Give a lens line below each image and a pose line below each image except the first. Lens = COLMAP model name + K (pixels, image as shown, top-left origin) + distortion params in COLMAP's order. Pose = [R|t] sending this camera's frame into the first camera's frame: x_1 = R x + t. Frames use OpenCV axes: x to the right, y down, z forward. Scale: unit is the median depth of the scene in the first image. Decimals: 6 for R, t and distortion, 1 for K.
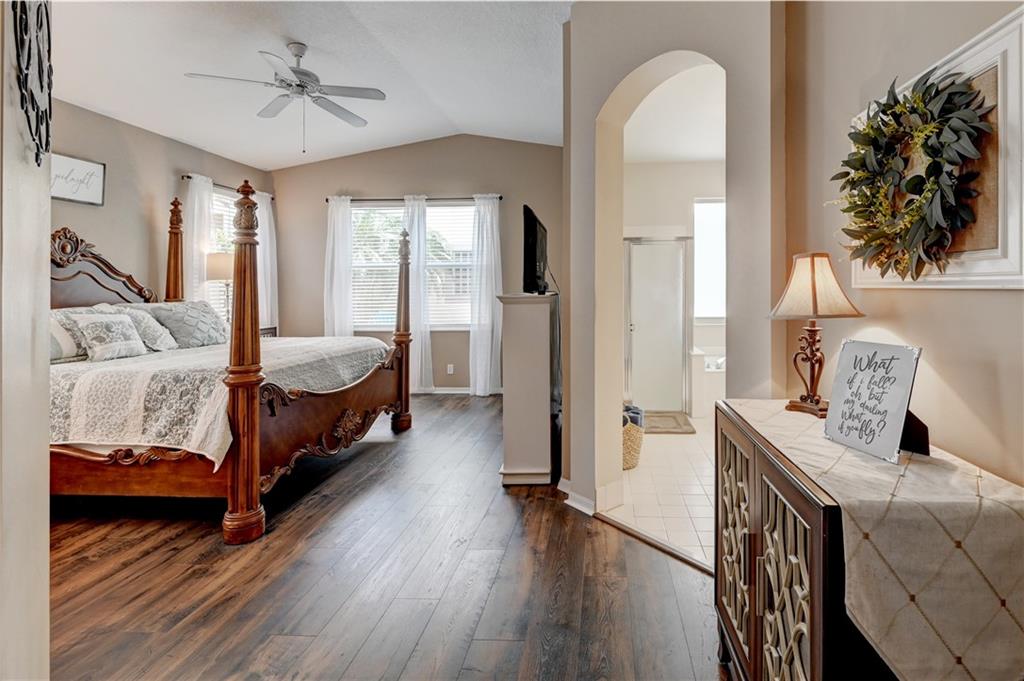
lens RADIAL K [[491.8, 0, 577.4], [0, 491.8, 286.7], [0, 0, 1]] dist [-0.001019, -0.000189]
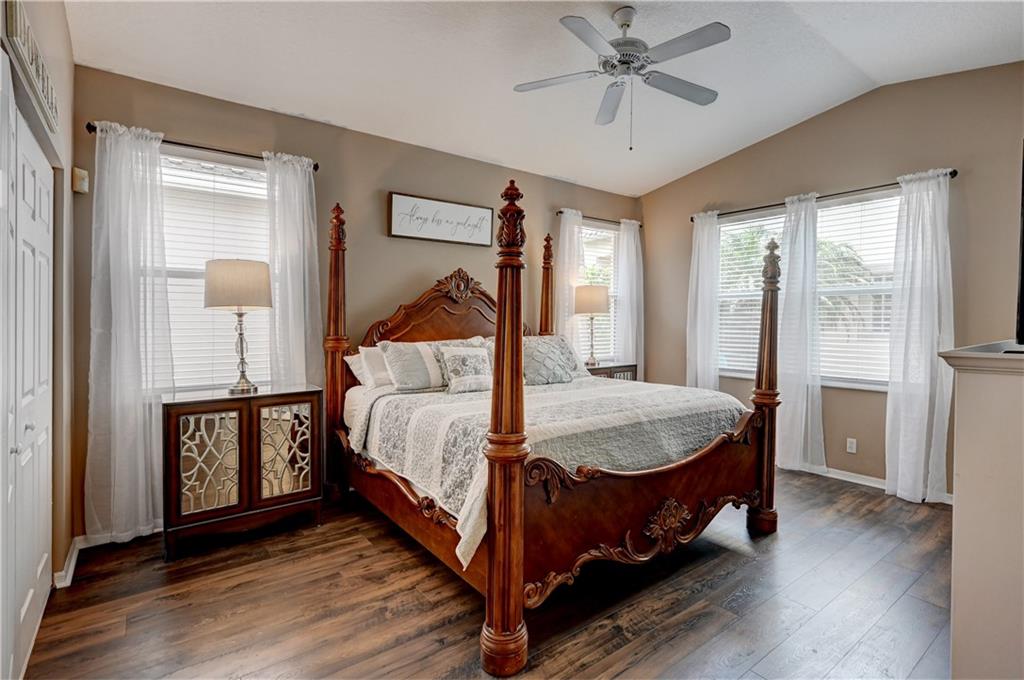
lens RADIAL K [[491.0, 0, 537.6], [0, 491.0, 326.3], [0, 0, 1]] dist [-0.009185, -0.000621]
pose [[0.658069, 0.020623, -0.752675, -0.058888], [-0.006562, 0.999744, 0.021656, -0.009052], [0.752929, -0.009312, 0.658036, 0.341601]]
